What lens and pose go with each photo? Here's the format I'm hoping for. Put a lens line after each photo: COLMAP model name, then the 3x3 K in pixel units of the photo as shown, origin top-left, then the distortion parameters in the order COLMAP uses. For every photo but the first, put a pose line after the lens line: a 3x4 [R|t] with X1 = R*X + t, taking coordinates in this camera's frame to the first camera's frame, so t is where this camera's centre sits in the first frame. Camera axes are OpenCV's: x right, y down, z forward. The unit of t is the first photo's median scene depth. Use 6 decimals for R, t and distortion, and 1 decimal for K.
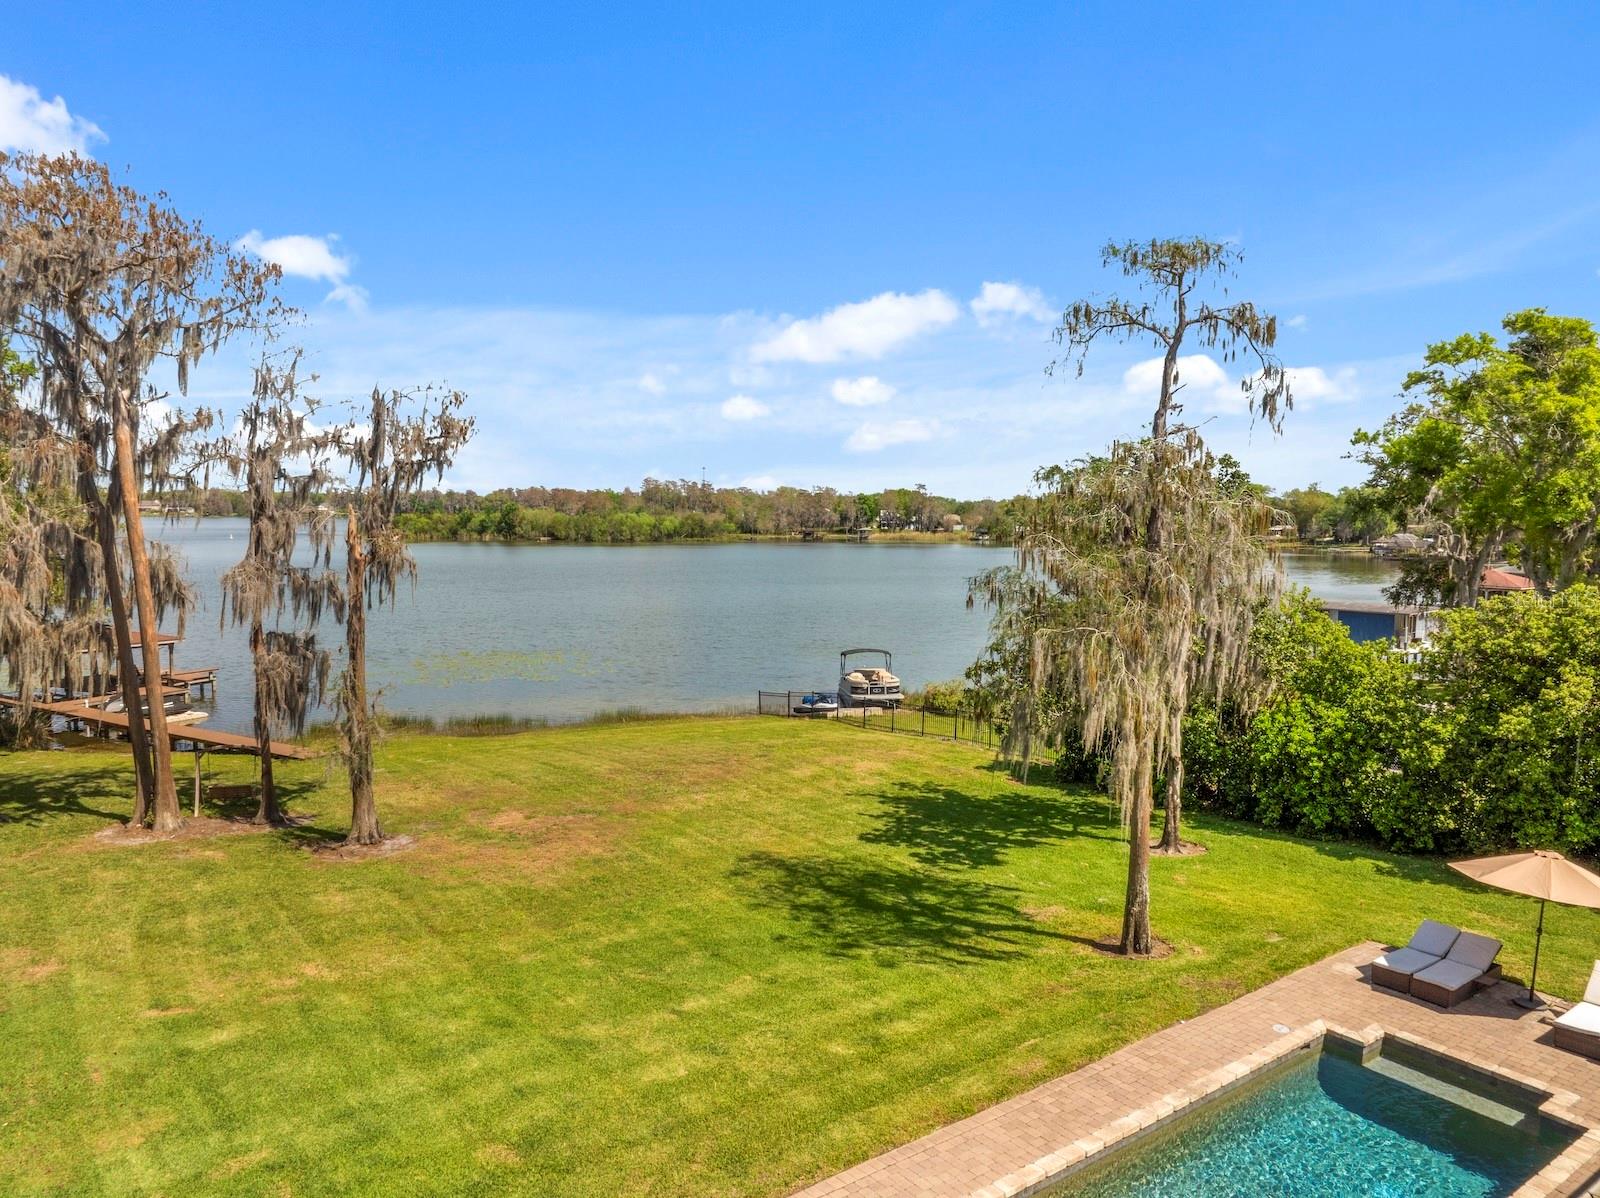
lens RADIAL K [[1115.2, 0, 792.8], [0, 1115.2, 596.0], [0, 0, 1]] dist [-0.034294, 0.002871]
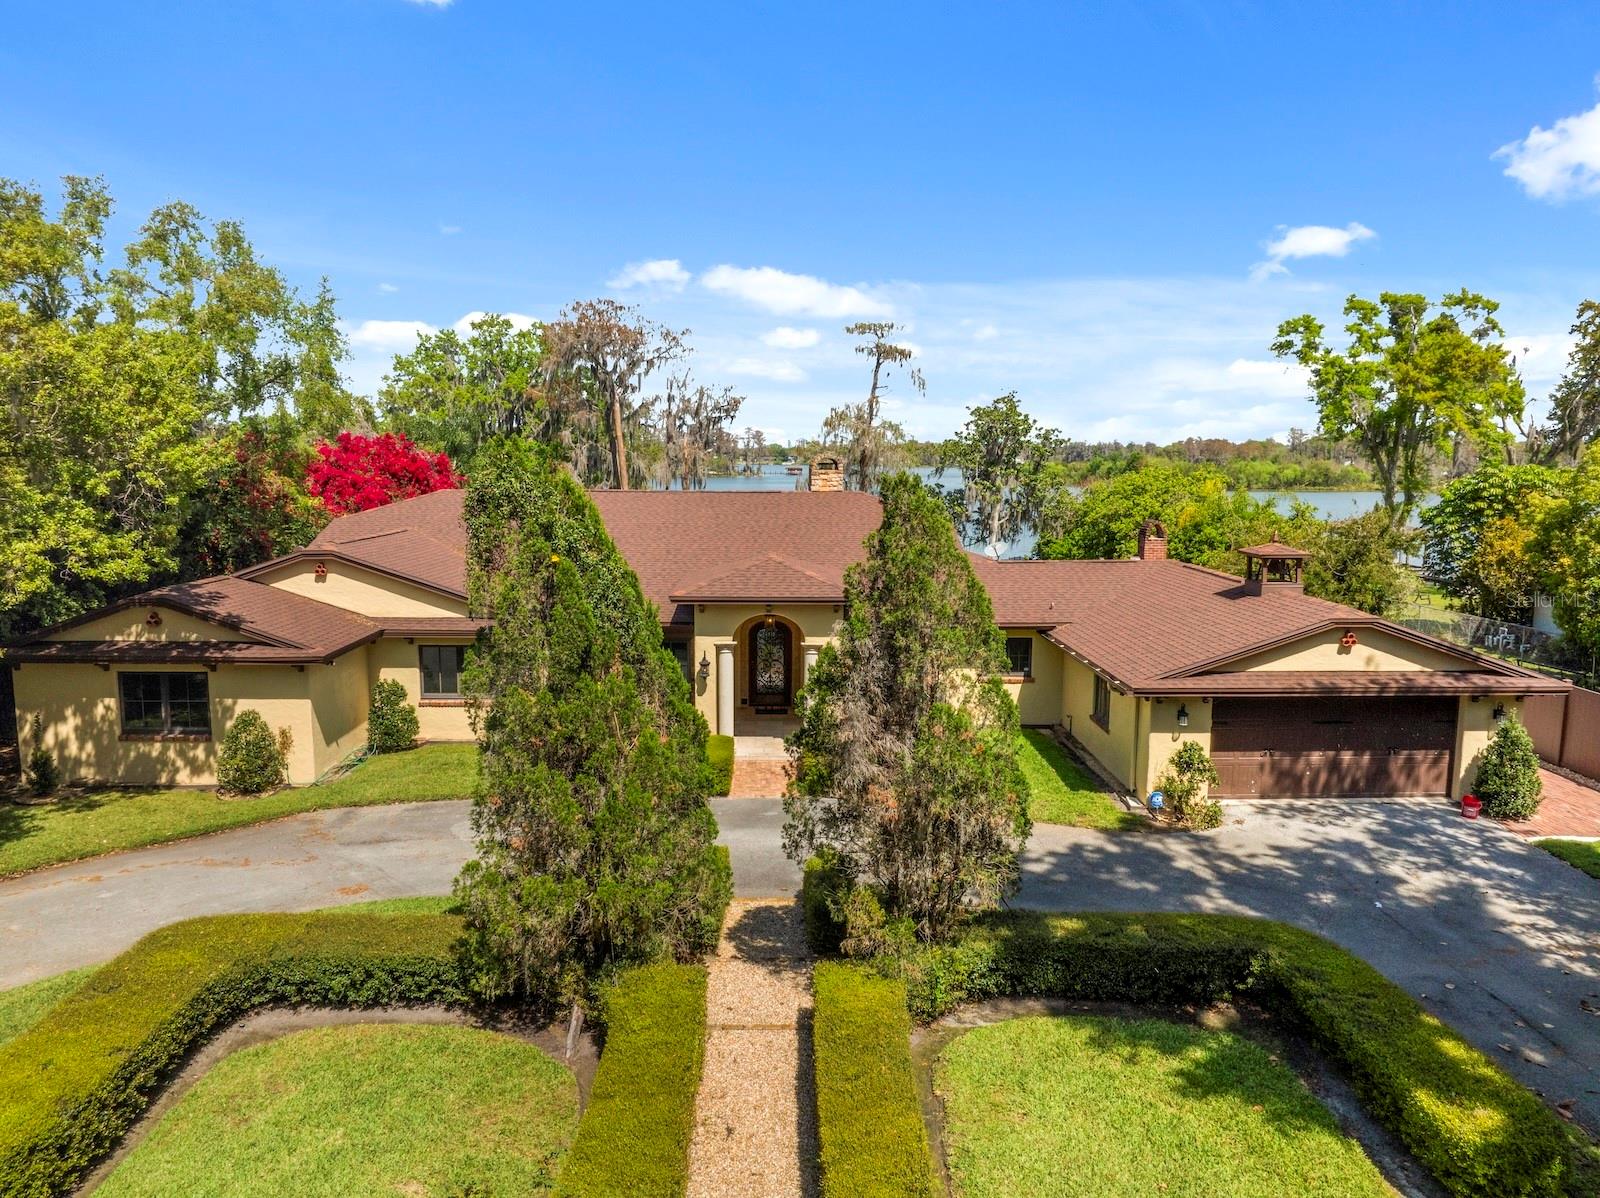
lens RADIAL K [[1116.9, 0, 795.5], [0, 1116.9, 603.0], [0, 0, 1]] dist [-0.052089, 0.025923]
pose [[0.817552, 0.071536, -0.571394, 1.093514], [-0.043964, 0.997112, 0.061930, 0.108720], [0.574174, -0.025511, 0.818336, -0.764040]]
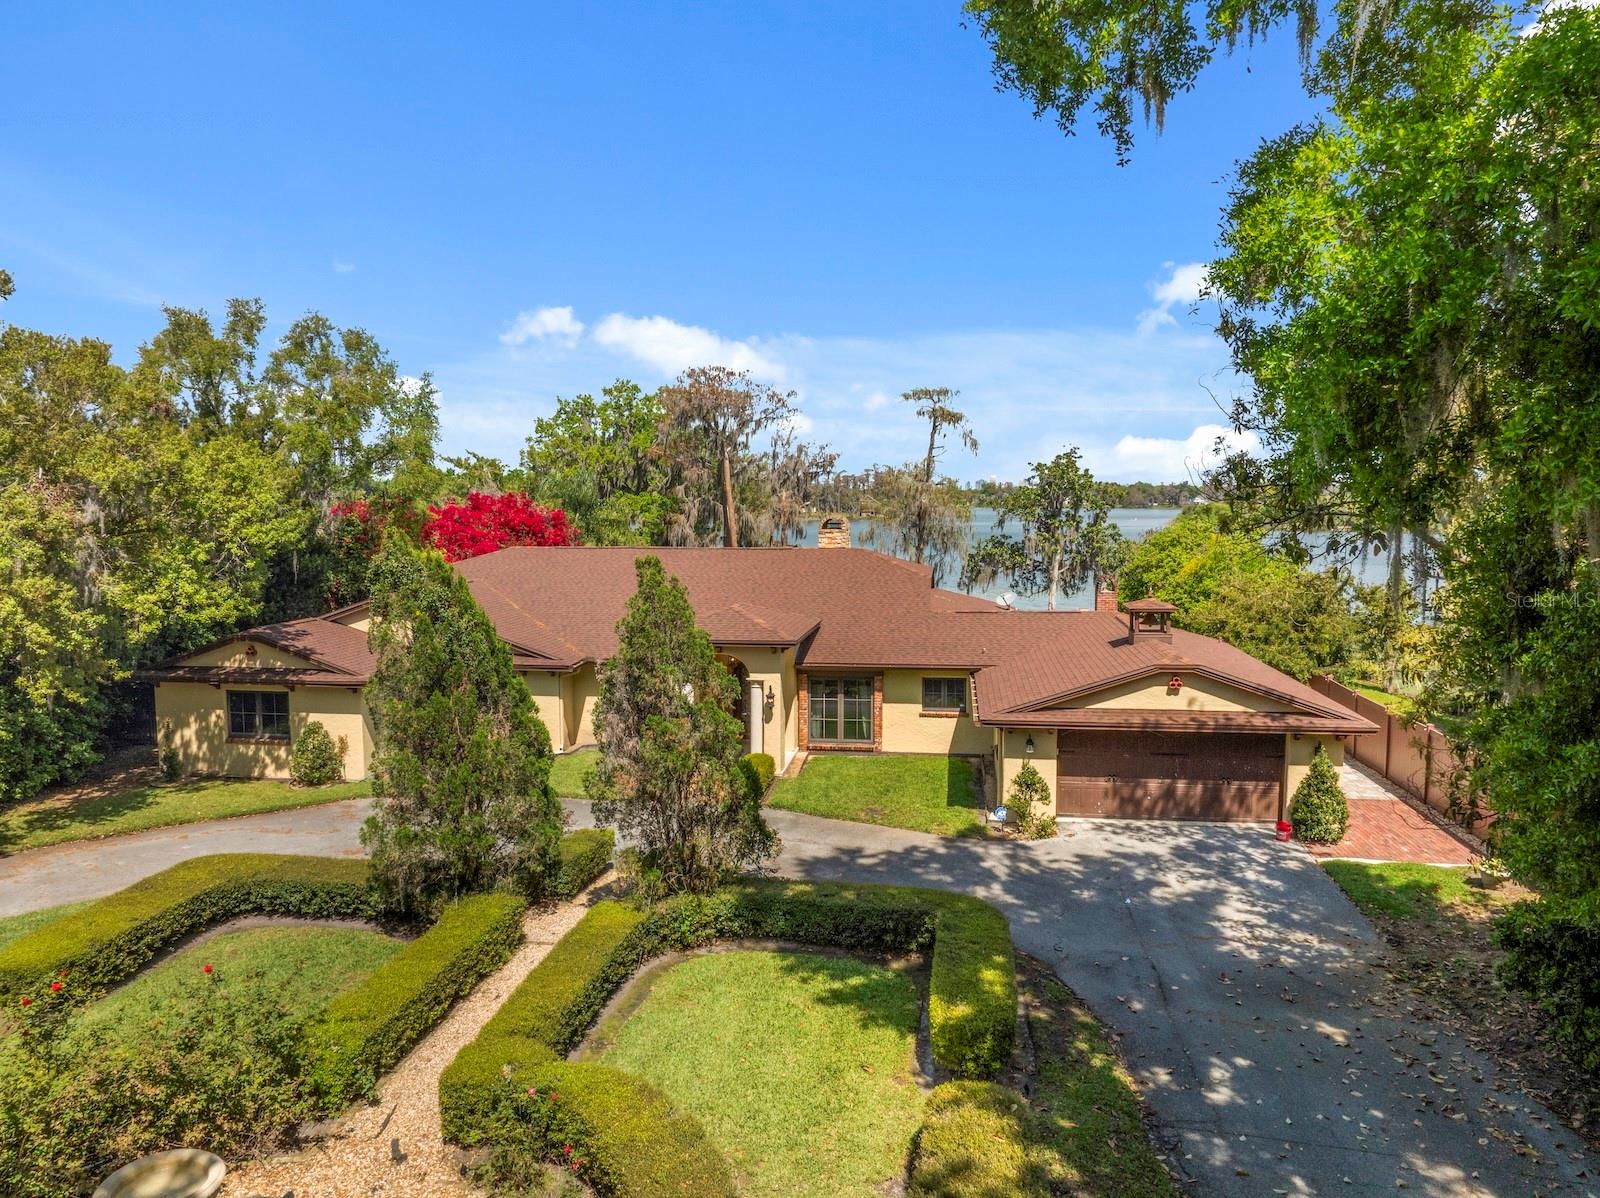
lens RADIAL K [[1115.2, 0, 792.8], [0, 1115.2, 596.0], [0, 0, 1]] dist [-0.034294, 0.002871]
pose [[0.713434, 0.051486, -0.698828, 1.332282], [-0.046409, 0.998579, 0.026192, 0.088821], [0.699183, 0.013746, 0.714810, -0.773810]]
